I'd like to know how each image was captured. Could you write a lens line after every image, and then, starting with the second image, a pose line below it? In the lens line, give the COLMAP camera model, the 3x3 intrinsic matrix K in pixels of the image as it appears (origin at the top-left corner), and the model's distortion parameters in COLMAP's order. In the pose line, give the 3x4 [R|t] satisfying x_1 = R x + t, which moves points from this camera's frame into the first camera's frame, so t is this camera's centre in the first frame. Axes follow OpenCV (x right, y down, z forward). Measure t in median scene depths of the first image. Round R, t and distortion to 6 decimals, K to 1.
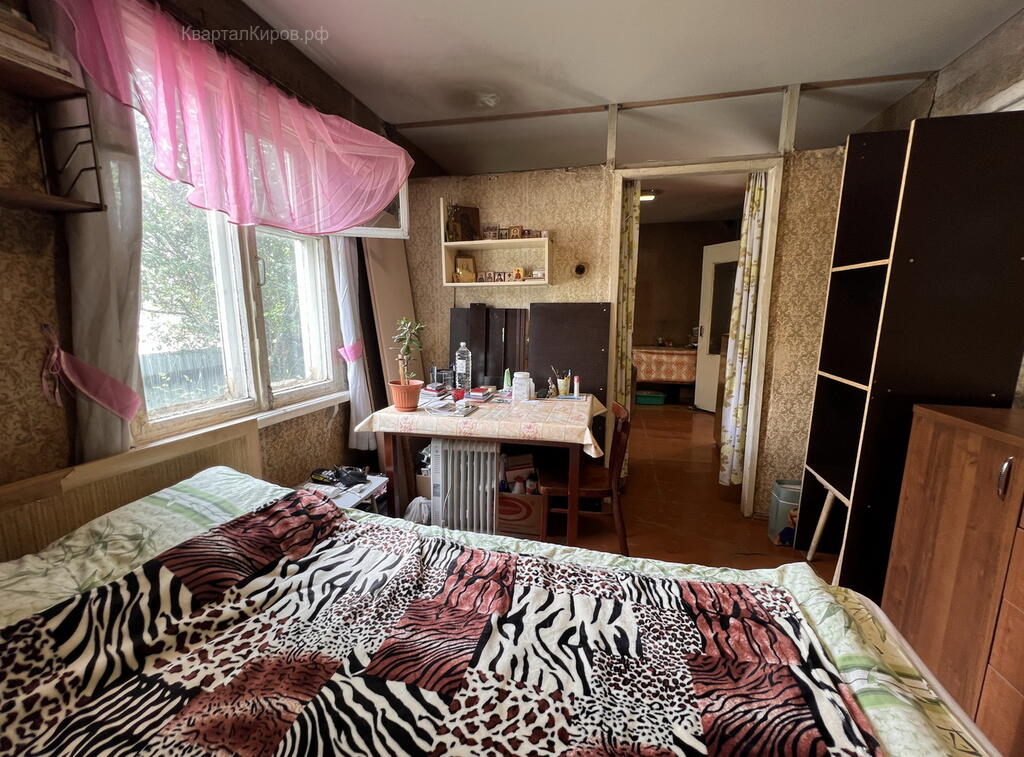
lens RADIAL K [[414.6, 0, 508.7], [0, 414.6, 388.3], [0, 0, 1]] dist [-0.003817, 0.001566]
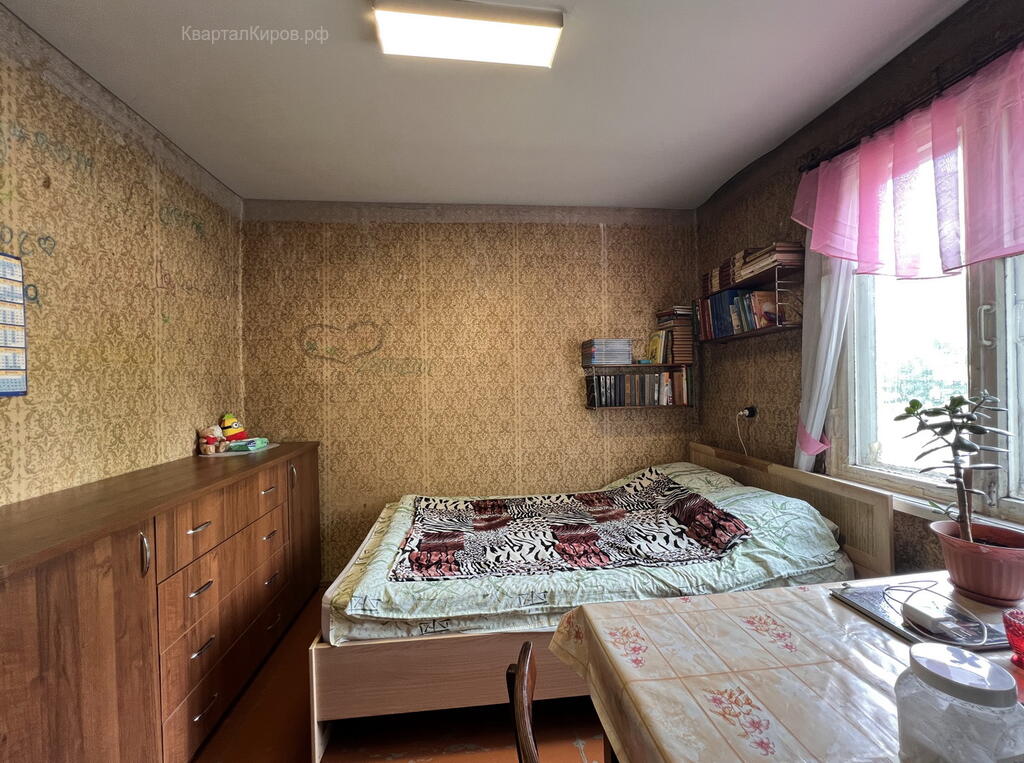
lens RADIAL K [[414.6, 0, 504.7], [0, 414.6, 399.9], [0, 0, 1]] dist [-0.003817, 0.001566]
pose [[-0.939911, 0.026420, -0.340395, 0.805555], [-0.045757, 0.978259, 0.202275, -0.456459], [0.338339, 0.205696, -0.918268, 2.466886]]
